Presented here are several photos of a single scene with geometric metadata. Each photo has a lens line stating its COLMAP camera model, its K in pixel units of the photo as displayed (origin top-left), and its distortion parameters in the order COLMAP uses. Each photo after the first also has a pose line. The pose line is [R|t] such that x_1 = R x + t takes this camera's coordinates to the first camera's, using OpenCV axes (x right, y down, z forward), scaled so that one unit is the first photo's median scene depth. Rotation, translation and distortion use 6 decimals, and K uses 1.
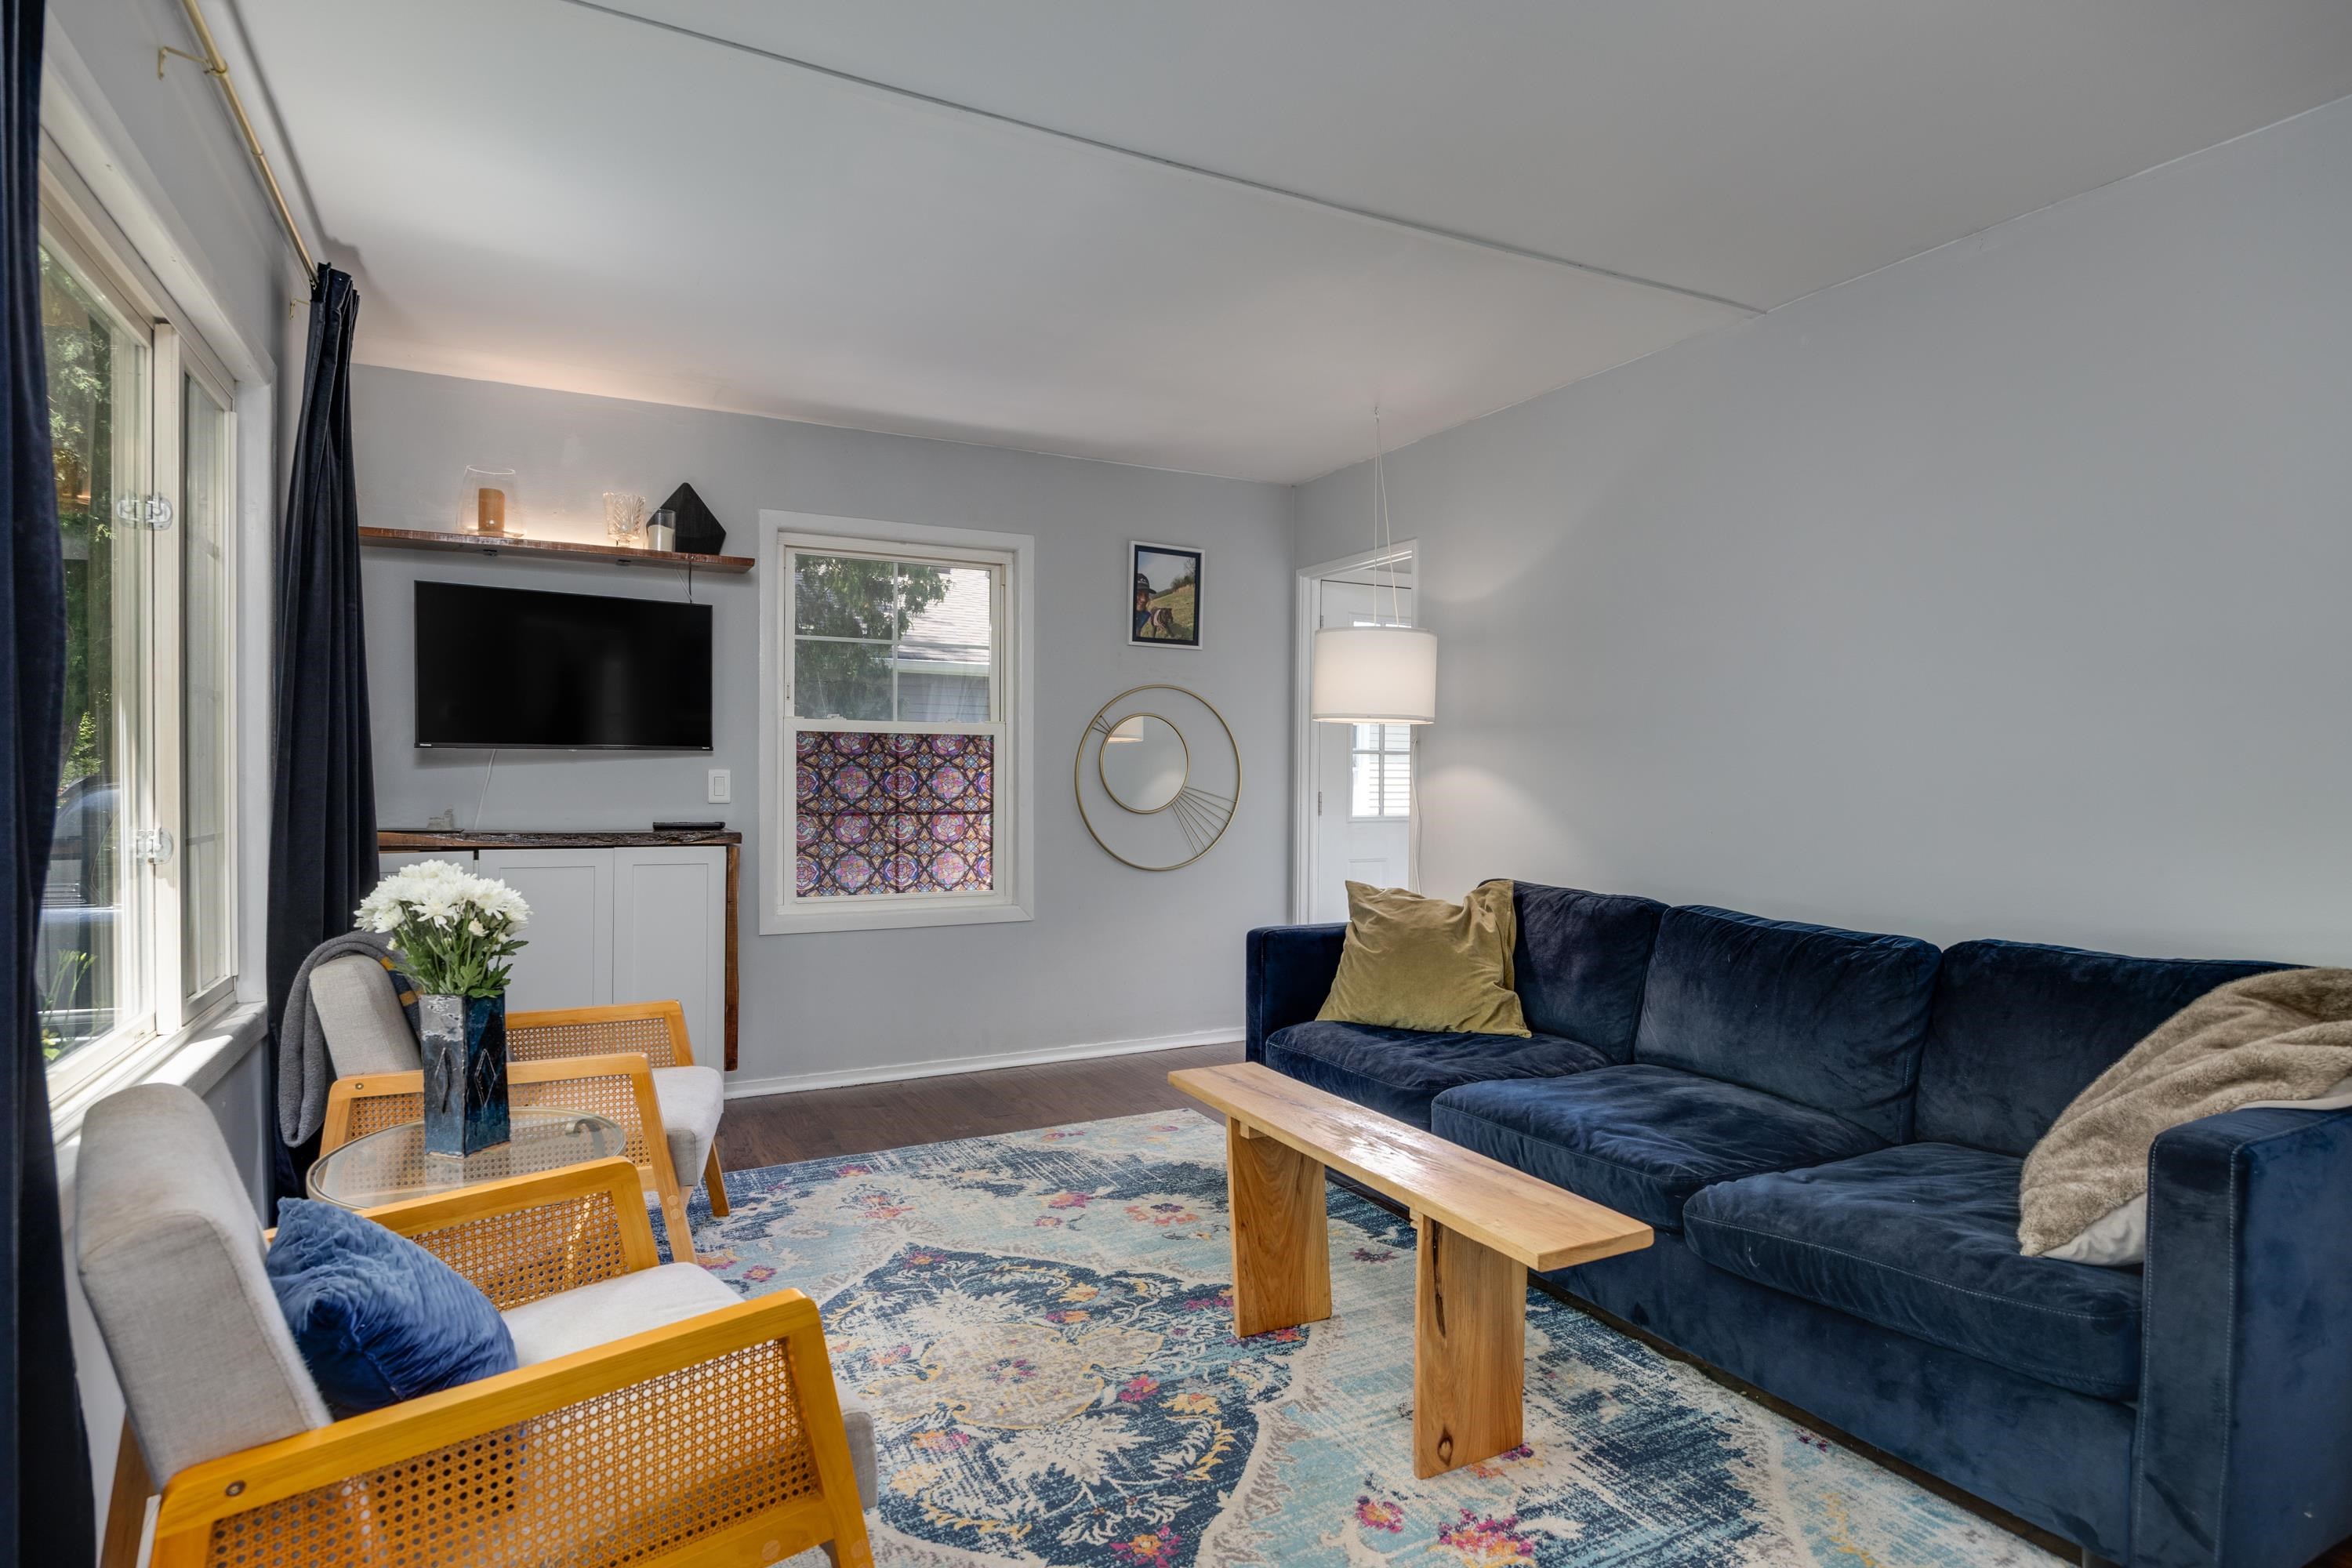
lens RADIAL K [[1241.0, 0, 1189.8], [0, 1241.0, 786.0], [0, 0, 1]] dist [0.000588, -0.005316]
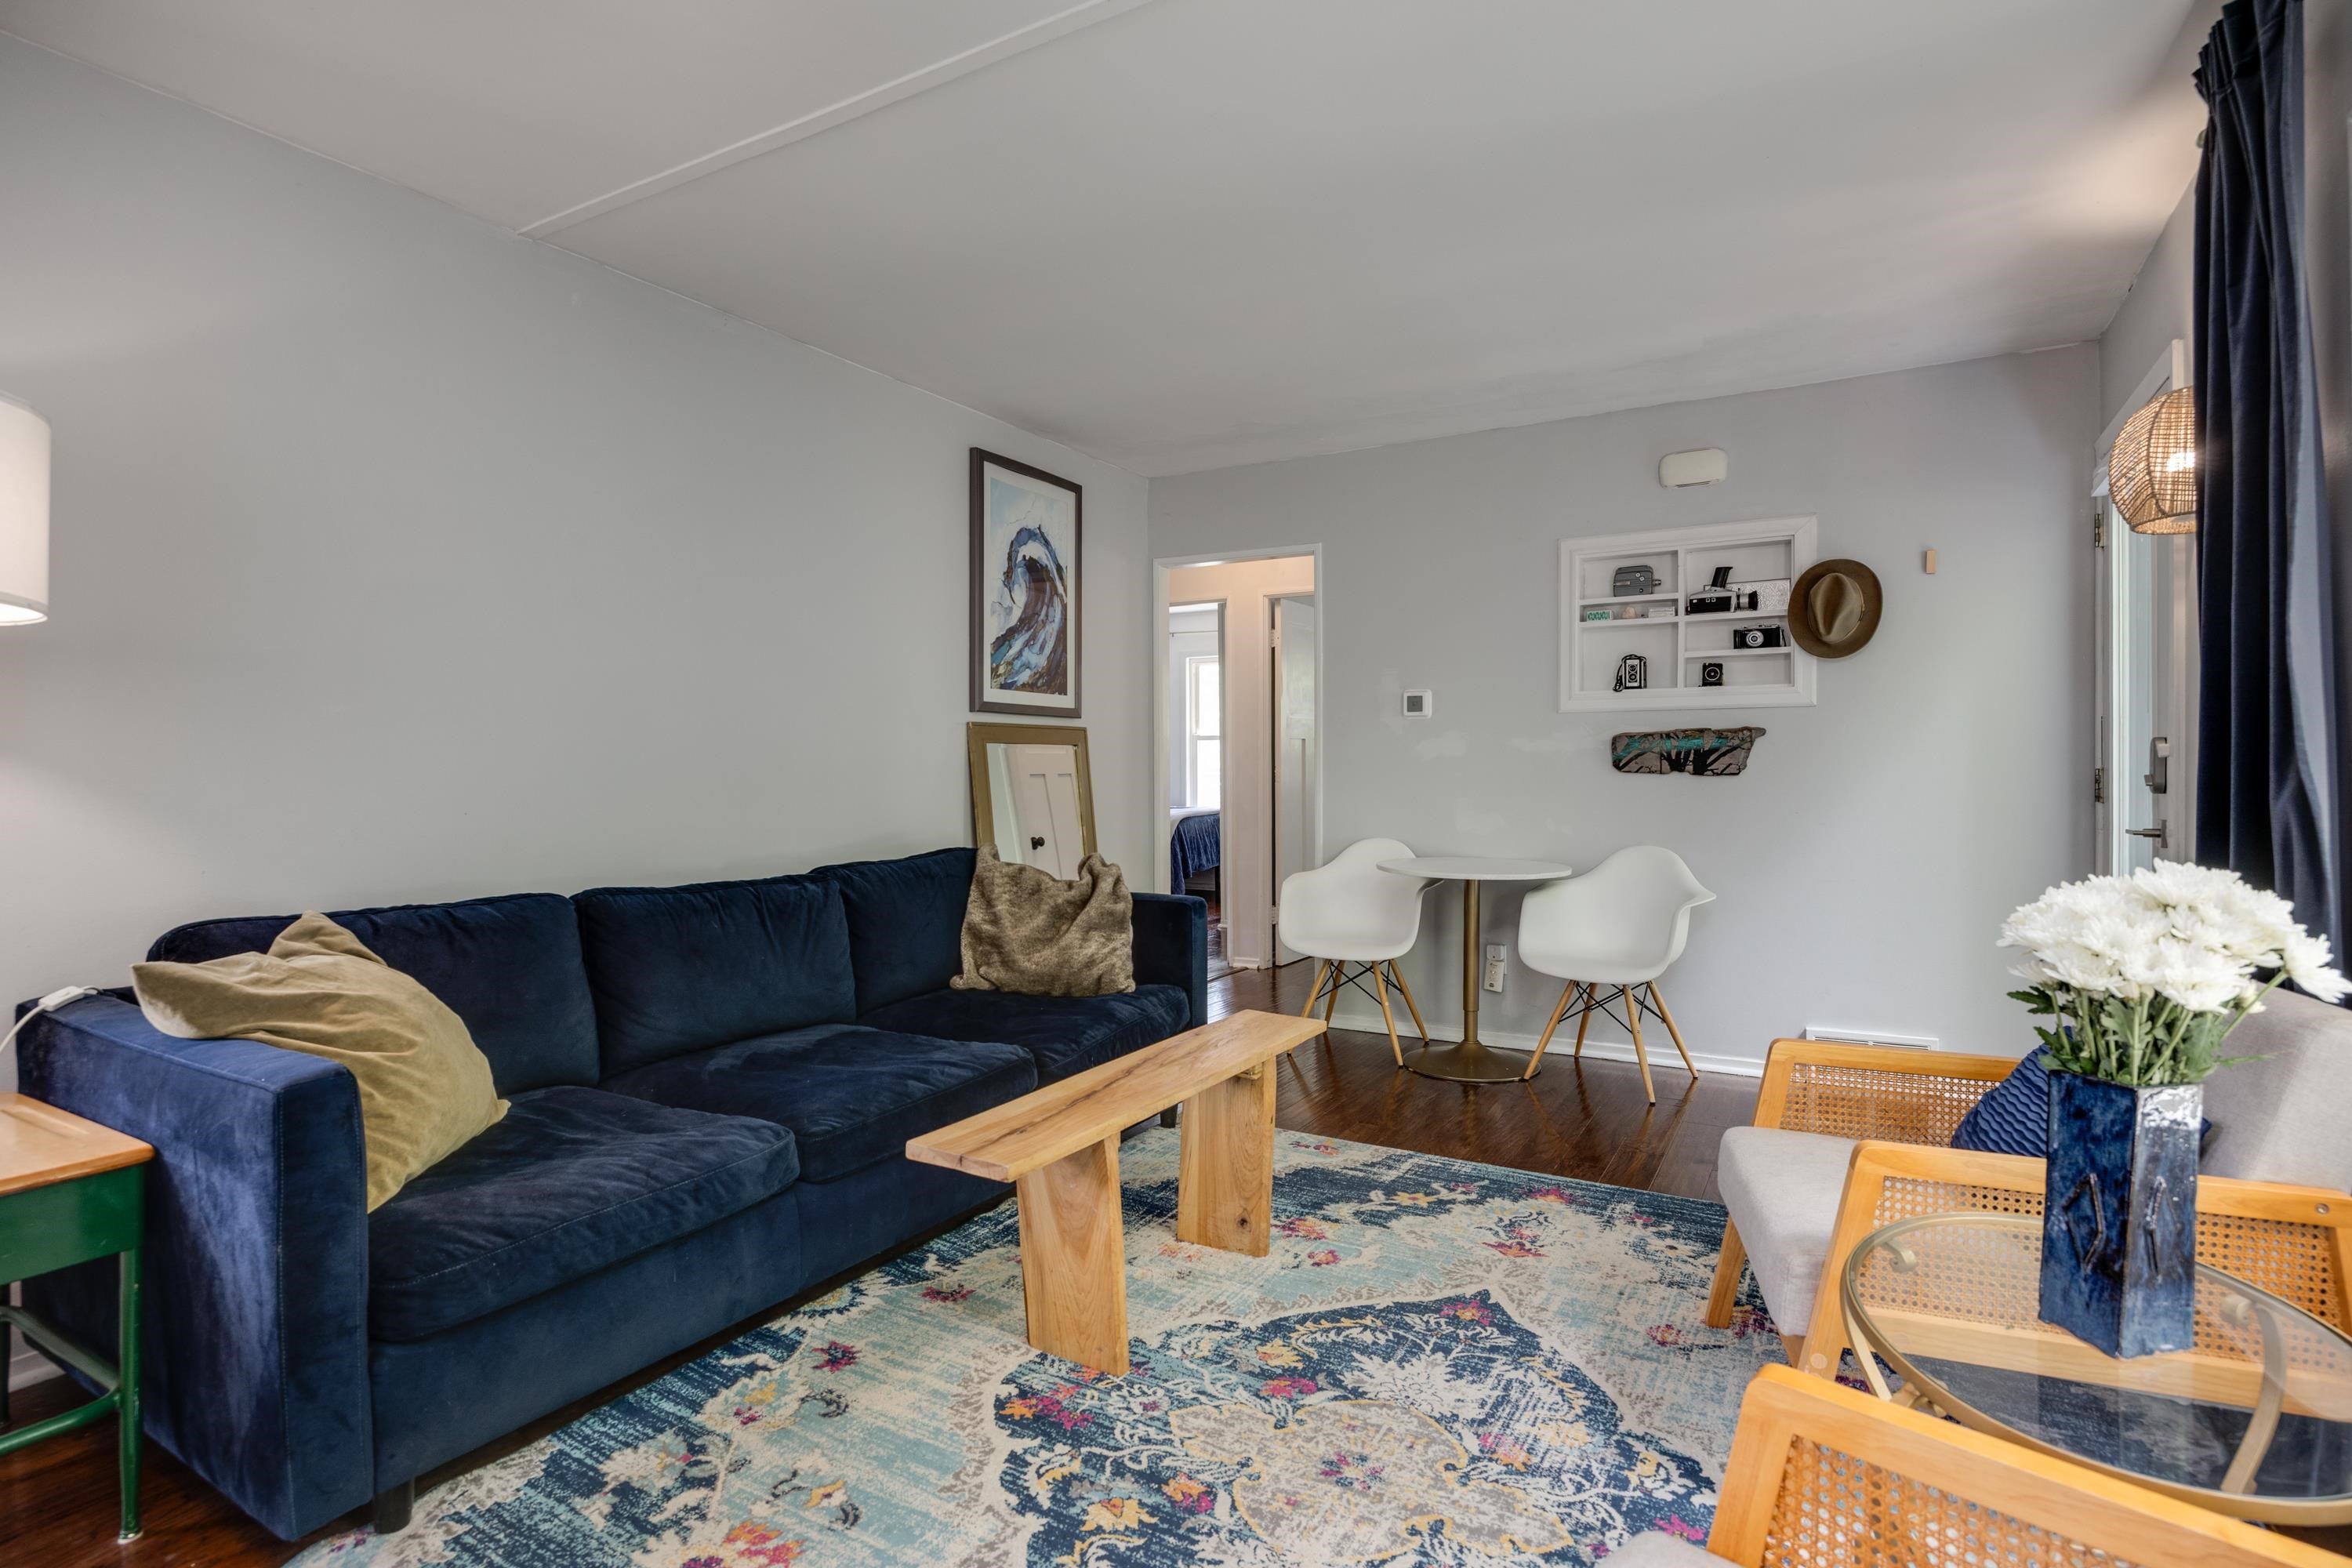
lens RADIAL K [[1220.1, 0, 1187.5], [0, 1220.1, 774.0], [0, 0, 1]] dist [0.000672, 0.000052]
pose [[-0.546822, -0.007955, 0.837211, -0.783200], [0.008162, 0.999857, 0.014832, 0.013291], [-0.837209, 0.014944, -0.546678, 1.602041]]
